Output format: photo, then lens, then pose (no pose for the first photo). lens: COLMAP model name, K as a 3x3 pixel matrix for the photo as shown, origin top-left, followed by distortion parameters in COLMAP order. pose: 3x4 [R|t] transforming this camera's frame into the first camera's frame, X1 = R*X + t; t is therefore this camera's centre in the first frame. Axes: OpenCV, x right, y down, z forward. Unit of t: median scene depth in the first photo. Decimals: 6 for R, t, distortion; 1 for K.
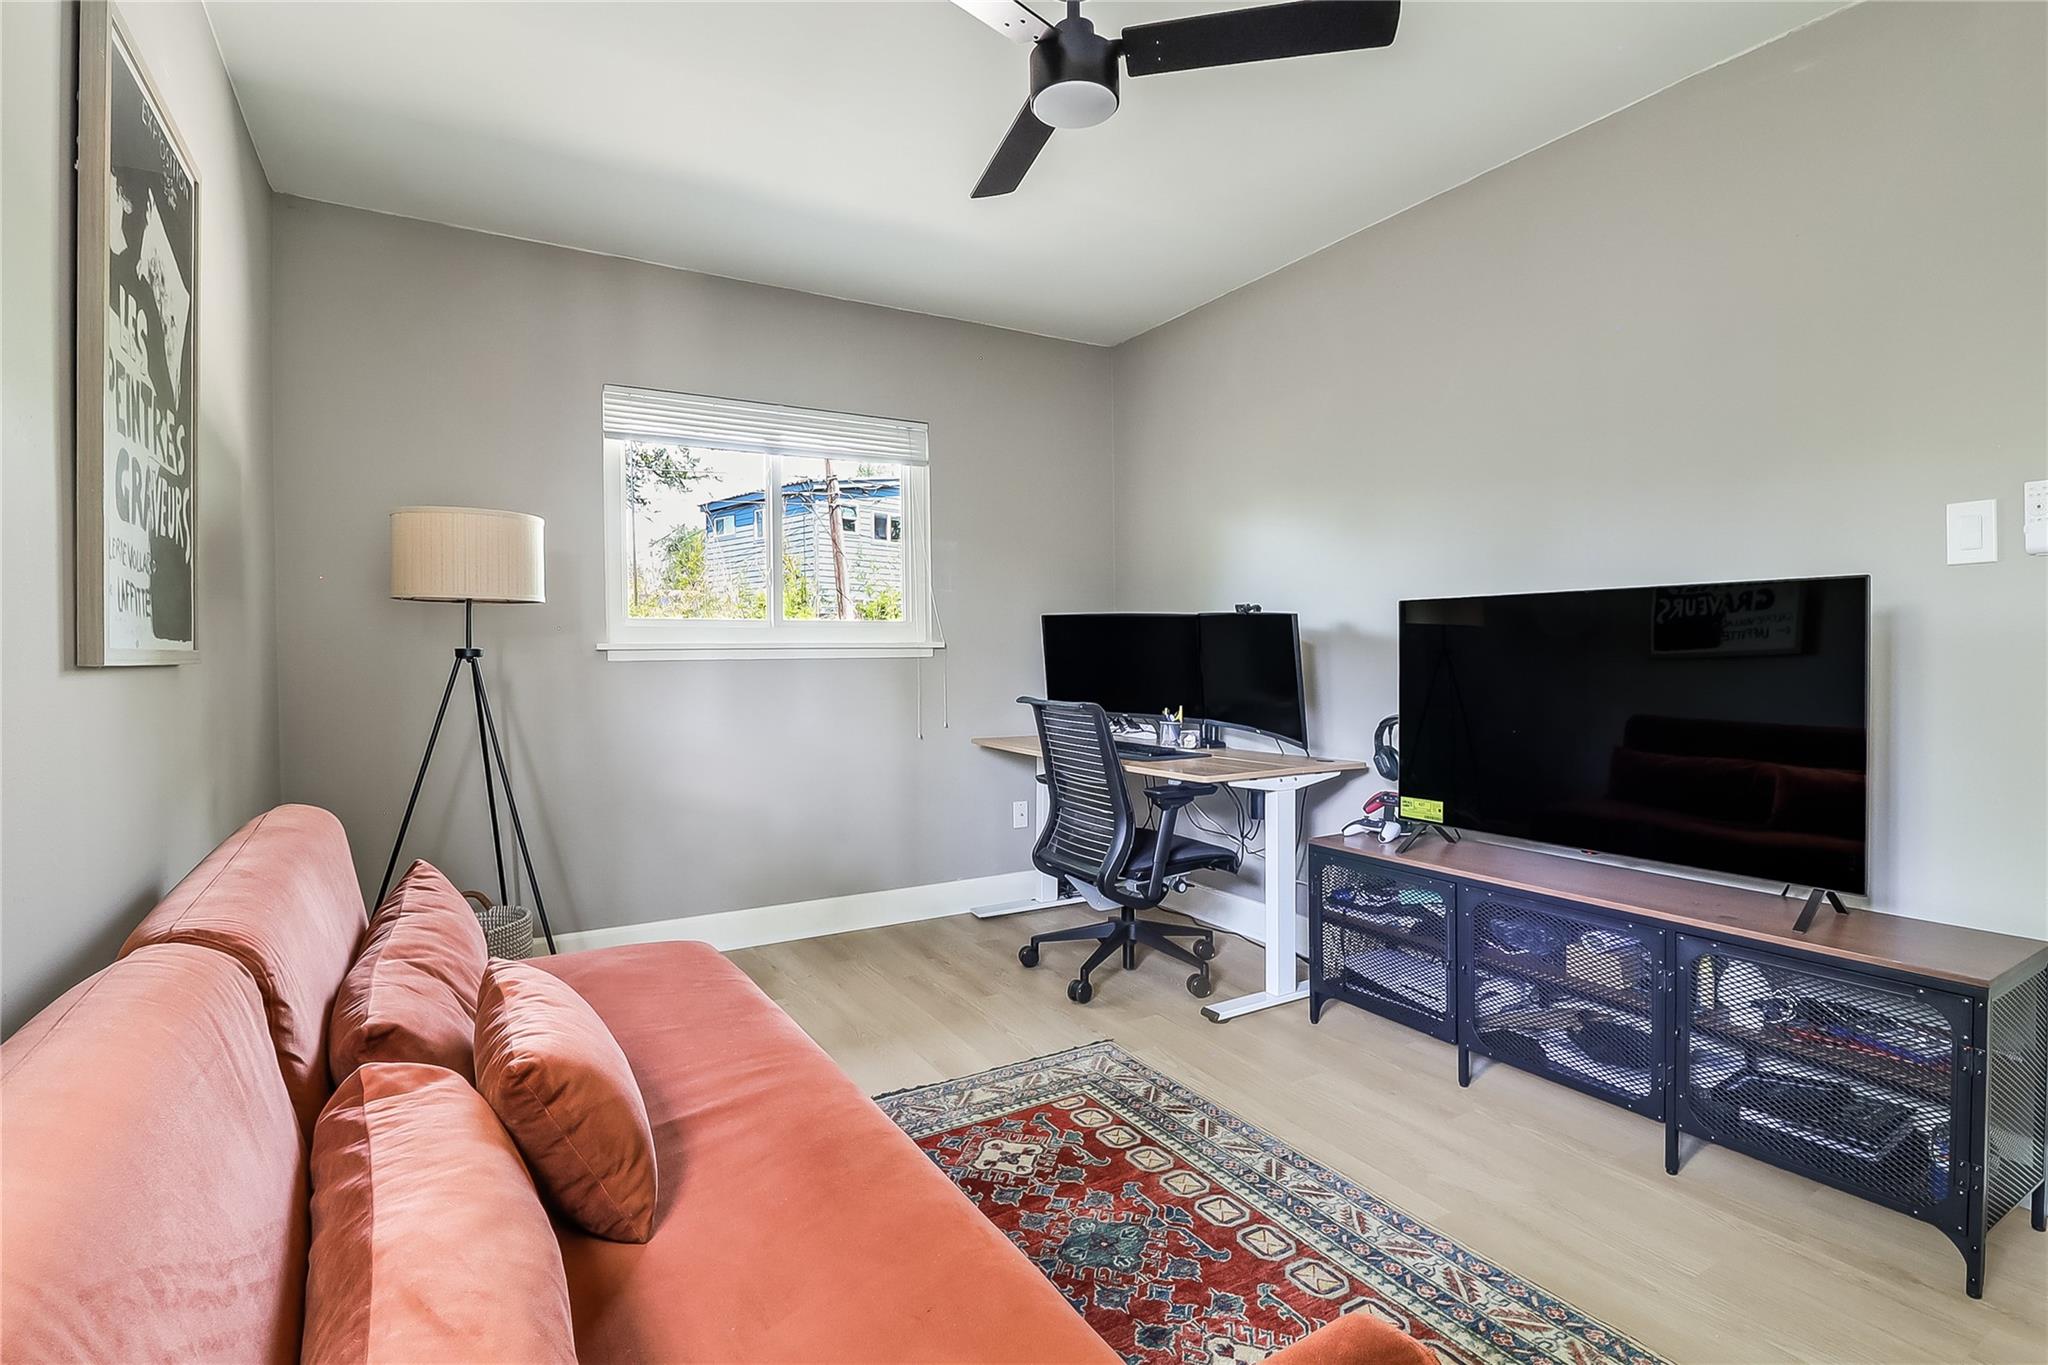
lens RADIAL K [[1002.2, 0, 1032.1], [0, 1002.2, 657.4], [0, 0, 1]] dist [-0.002148, -0.000207]
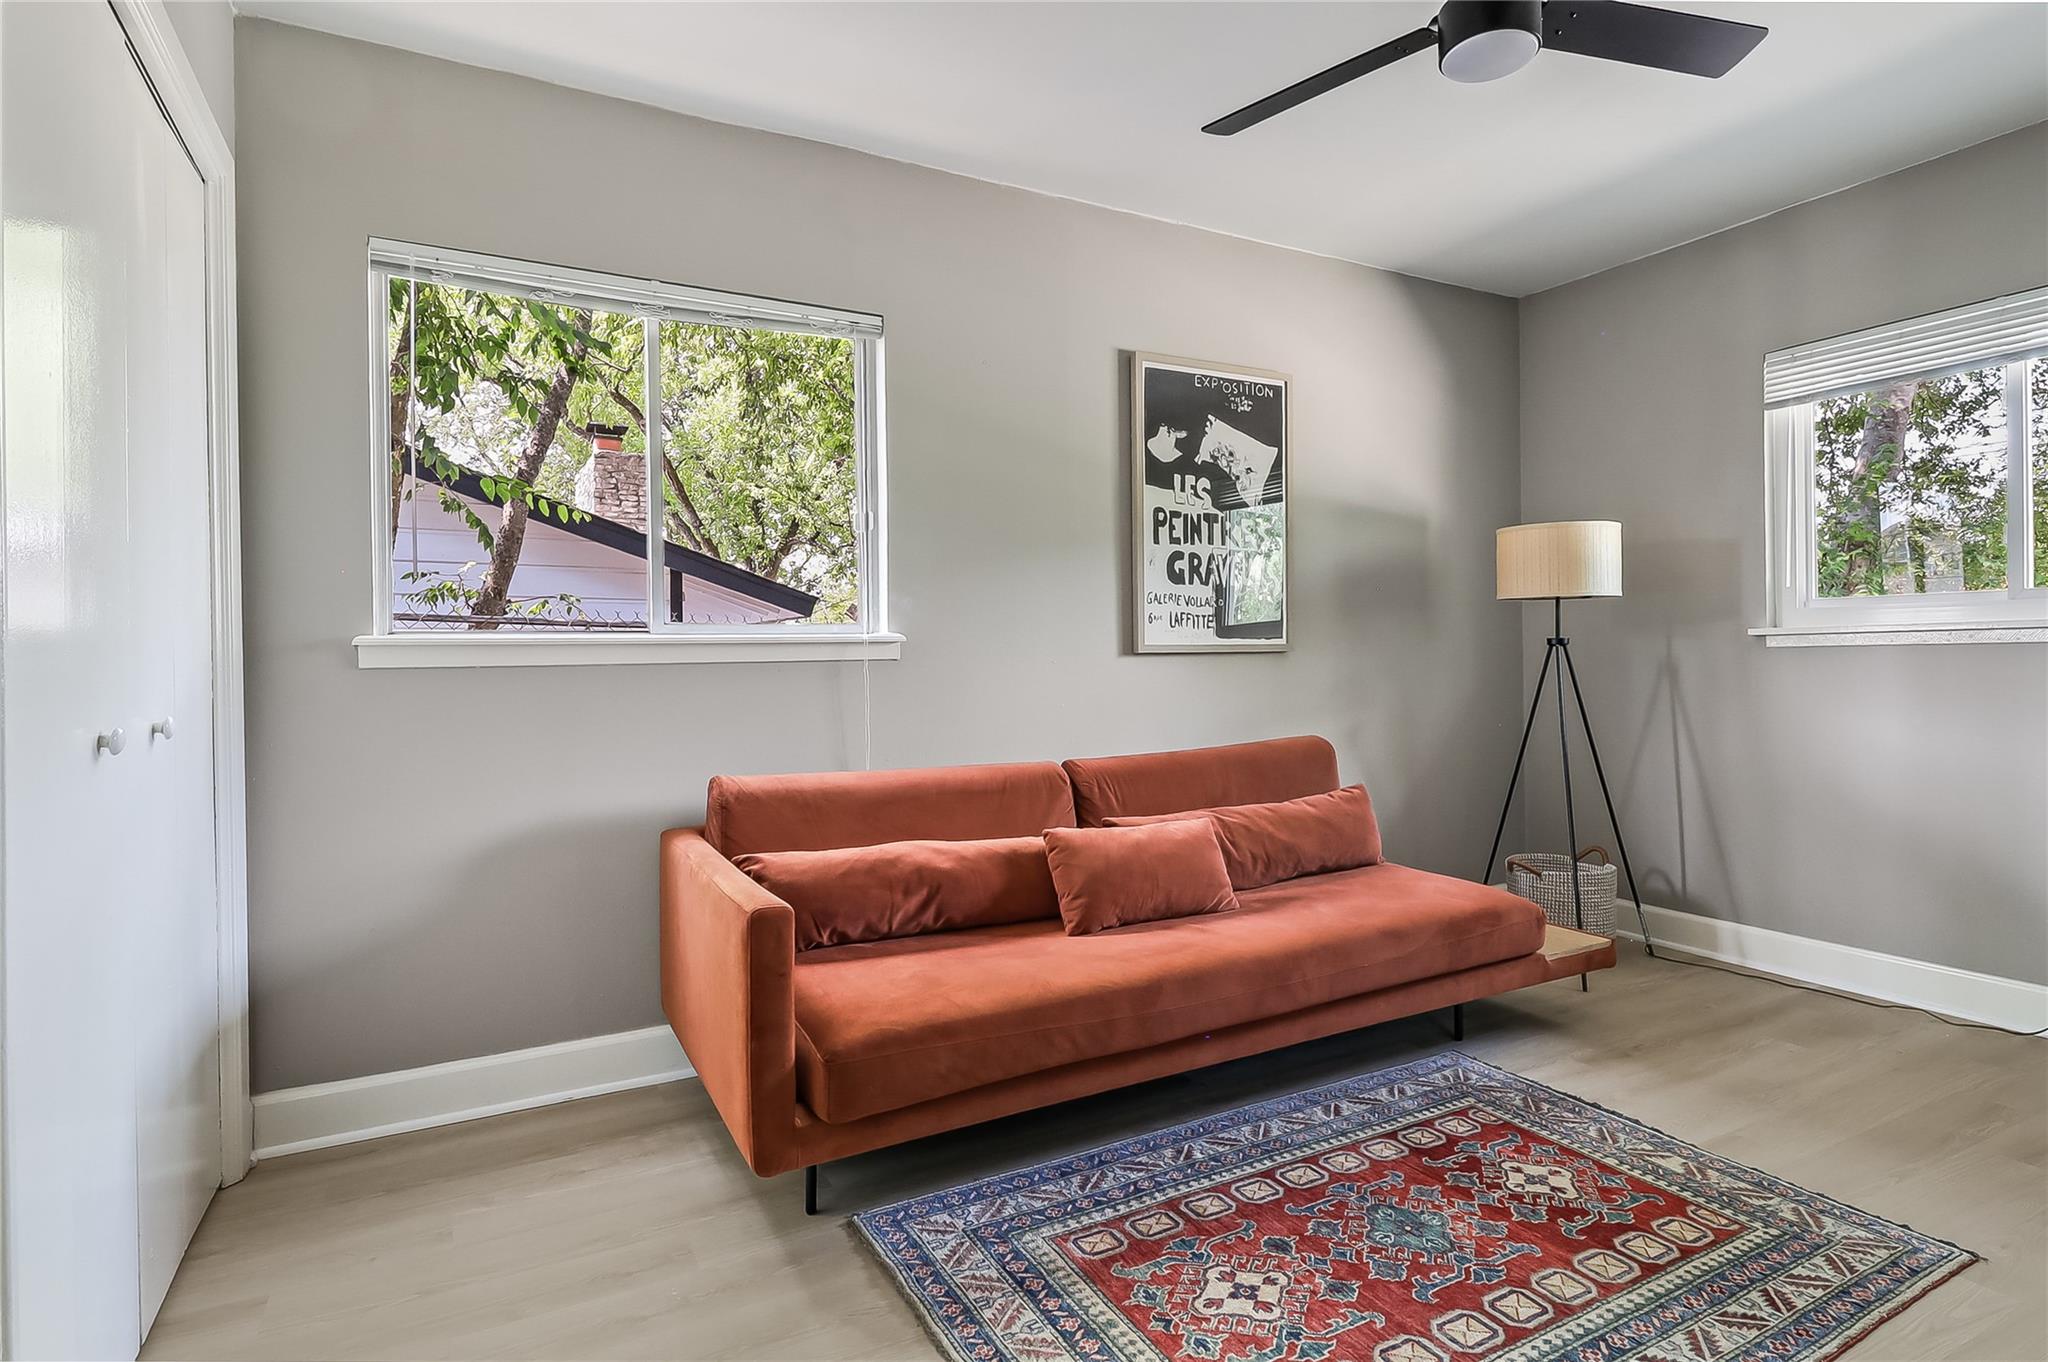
lens RADIAL K [[1037.0, 0, 1024.8], [0, 1037.0, 655.7], [0, 0, 1]] dist [-0.000181, -0.000028]
pose [[-0.039765, 0.007923, -0.999178, 0.845397], [0.009558, 0.999926, 0.007549, -0.003385], [0.999163, -0.009250, -0.039838, 0.494381]]
